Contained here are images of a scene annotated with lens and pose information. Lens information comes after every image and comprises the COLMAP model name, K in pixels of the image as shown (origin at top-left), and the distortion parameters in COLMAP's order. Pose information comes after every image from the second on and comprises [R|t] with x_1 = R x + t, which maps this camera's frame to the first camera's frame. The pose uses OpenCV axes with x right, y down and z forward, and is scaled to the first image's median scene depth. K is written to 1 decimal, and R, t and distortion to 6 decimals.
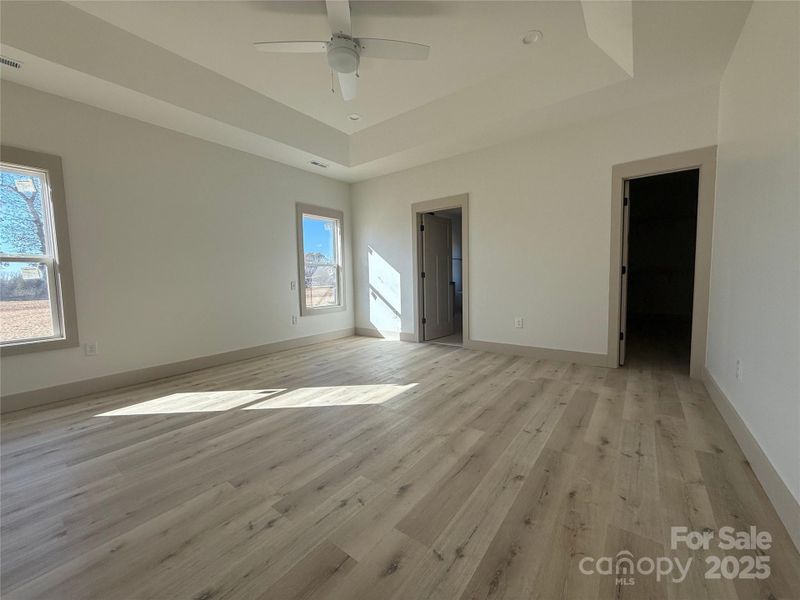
lens RADIAL K [[317.9, 0, 396.6], [0, 317.9, 300.6], [0, 0, 1]] dist [-0.000053, -0.000084]
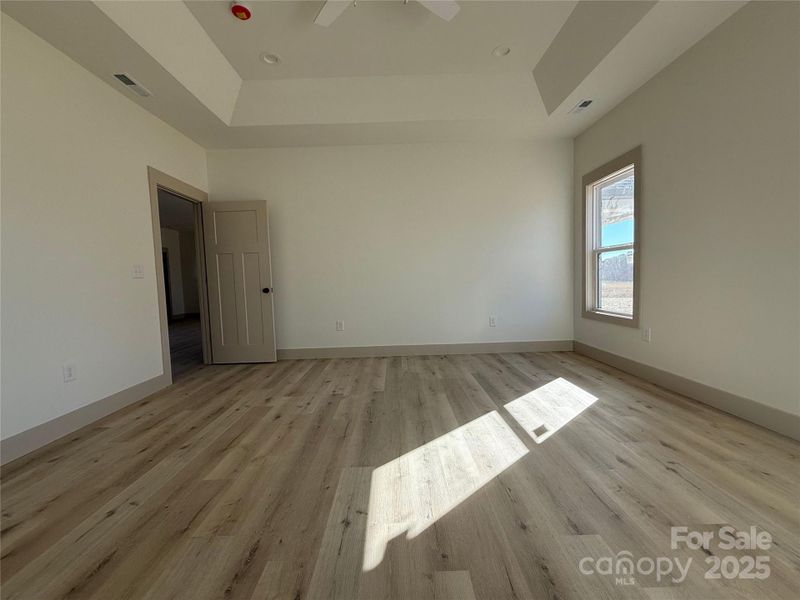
lens RADIAL K [[317.9, 0, 396.6], [0, 317.9, 300.6], [0, 0, 1]] dist [-0.000053, -0.000084]
pose [[-0.783581, 0.089002, -0.614881, 0.297004], [-0.000327, 0.989627, 0.143662, -0.115509], [0.621289, 0.112772, -0.775424, 1.583655]]
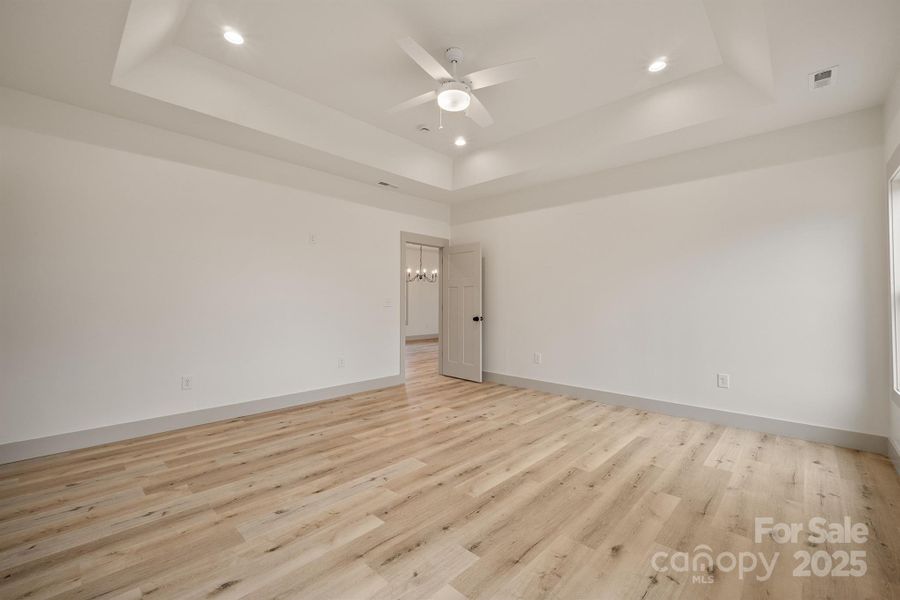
lens RADIAL K [[371.0, 0, 464.7], [0, 371.0, 298.0], [0, 0, 1]] dist [-0.010168, -0.000183]
pose [[-0.997423, 0.018312, 0.069362, -0.253463], [0.023037, 0.997423, 0.067939, -0.207103], [-0.067939, 0.069362, -0.995275, 2.084451]]
